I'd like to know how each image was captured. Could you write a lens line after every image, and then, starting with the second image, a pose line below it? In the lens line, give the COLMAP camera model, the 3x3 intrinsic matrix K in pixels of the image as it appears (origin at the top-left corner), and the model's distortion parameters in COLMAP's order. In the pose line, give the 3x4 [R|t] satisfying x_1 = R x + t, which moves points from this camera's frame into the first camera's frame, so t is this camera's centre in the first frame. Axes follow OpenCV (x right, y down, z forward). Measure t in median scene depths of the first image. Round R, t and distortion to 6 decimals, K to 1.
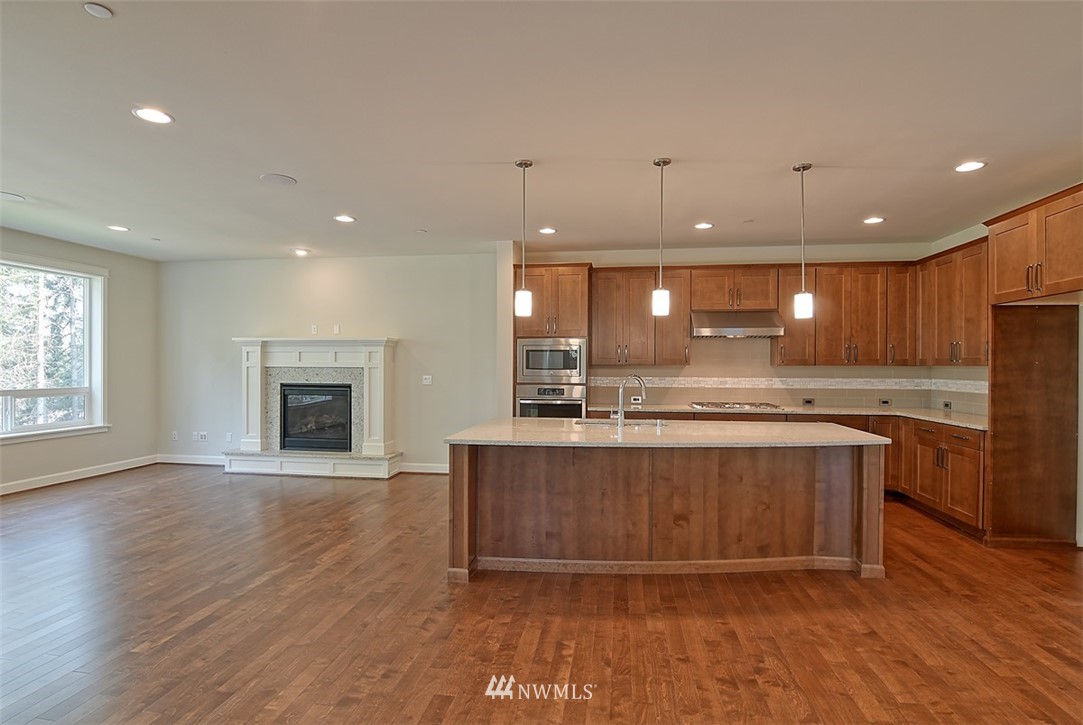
lens RADIAL K [[534.6, 0, 545.5], [0, 534.6, 366.9], [0, 0, 1]] dist [-0.022967, -0.001150]
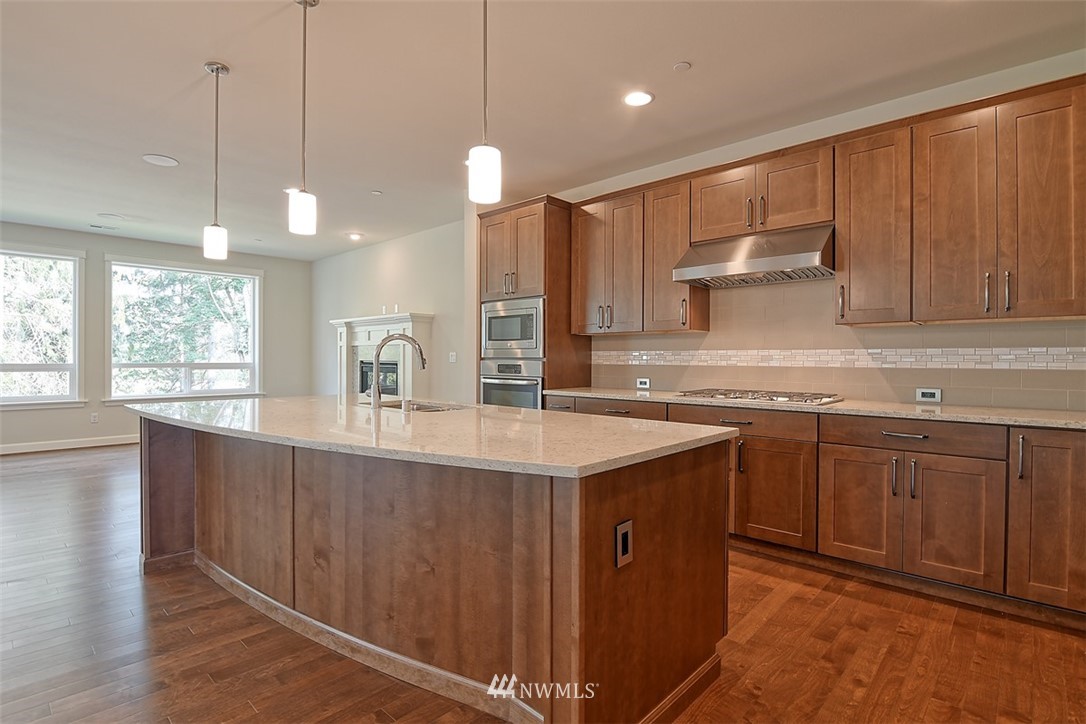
lens RADIAL K [[527.7, 0, 543.0], [0, 527.7, 362.0], [0, 0, 1]] dist [-0.023265, -0.000576]
pose [[0.820647, 0.002630, -0.571430, 0.455655], [-0.000736, 0.999993, 0.003546, 0.031268], [0.571435, -0.002489, 0.820643, 0.359362]]
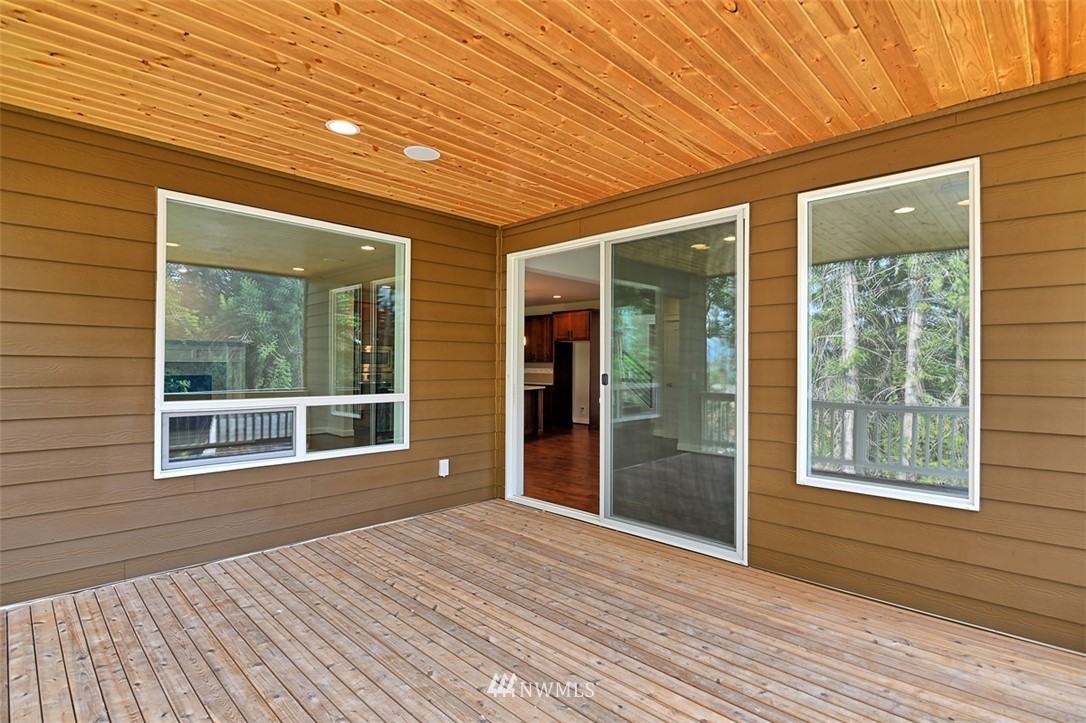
lens RADIAL K [[536.0, 0, 547.0], [0, 536.0, 365.9], [0, 0, 1]] dist [-0.022967, -0.001150]
pose [[0.591875, 0.000016, 0.806030, -0.871894], [-0.004479, 0.999985, 0.003270, 0.001394], [-0.806017, -0.005546, 0.591866, -0.399449]]
